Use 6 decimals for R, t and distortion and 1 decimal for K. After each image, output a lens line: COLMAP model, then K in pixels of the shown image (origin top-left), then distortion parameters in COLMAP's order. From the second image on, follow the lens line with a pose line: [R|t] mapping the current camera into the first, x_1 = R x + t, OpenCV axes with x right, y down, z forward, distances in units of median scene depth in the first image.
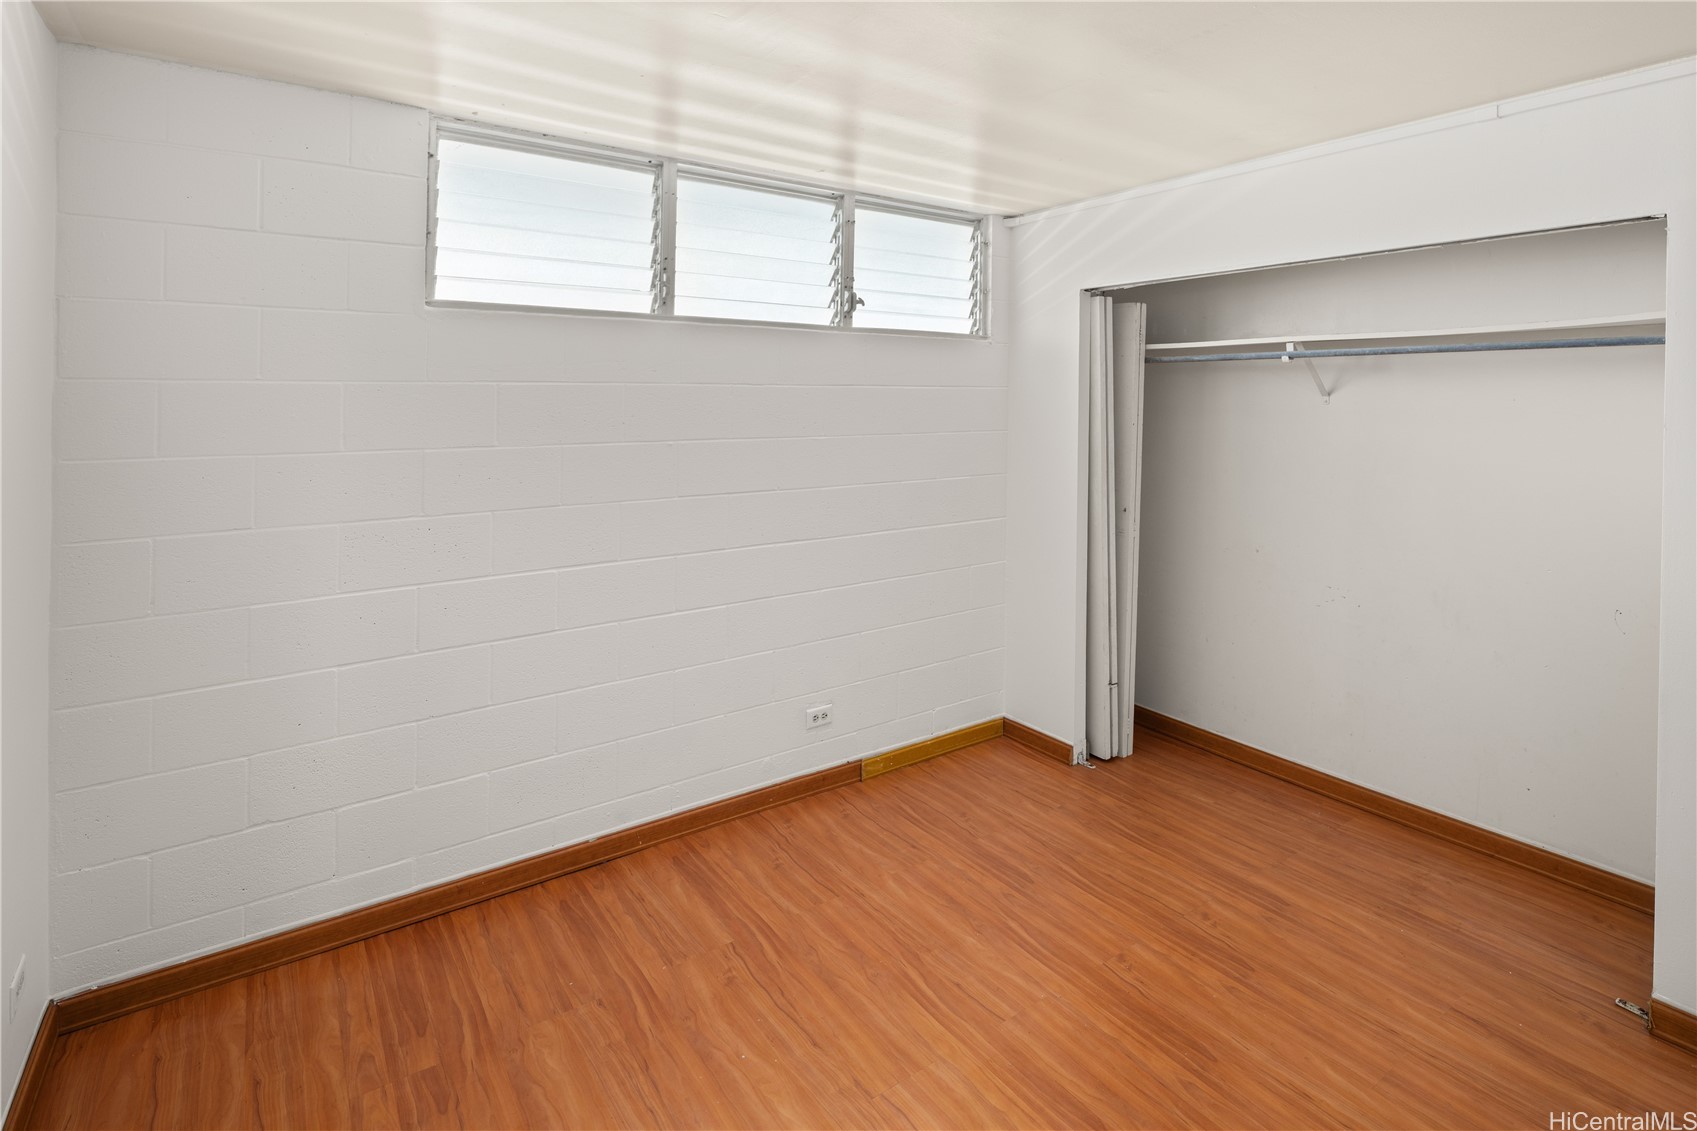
lens RADIAL K [[821.7, 0, 853.7], [0, 821.7, 538.8], [0, 0, 1]] dist [0.001693, -0.005491]
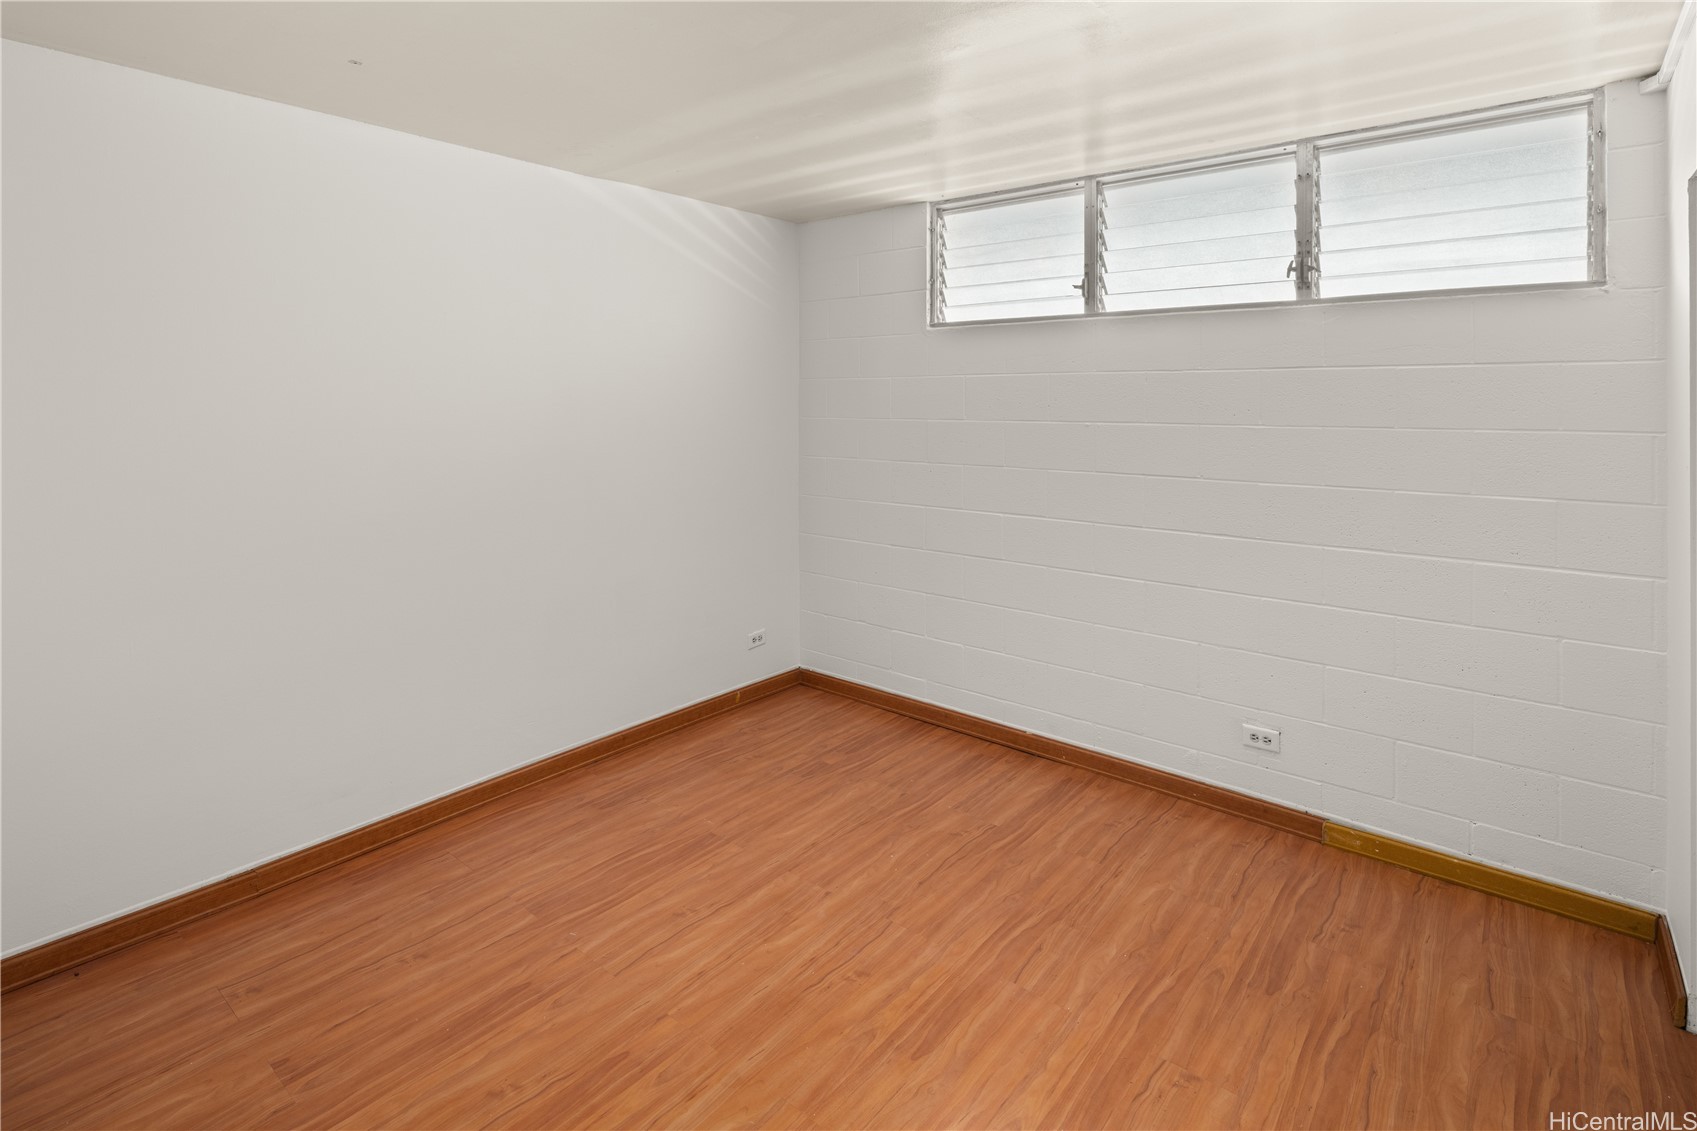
lens RADIAL K [[821.7, 0, 853.7], [0, 821.7, 538.8], [0, 0, 1]] dist [0.001693, -0.005491]
pose [[0.268329, 0.161028, -0.949773, 0.824693], [-0.163887, 0.979188, 0.119714, -0.038127], [0.949284, 0.123533, 0.289135, 0.360295]]
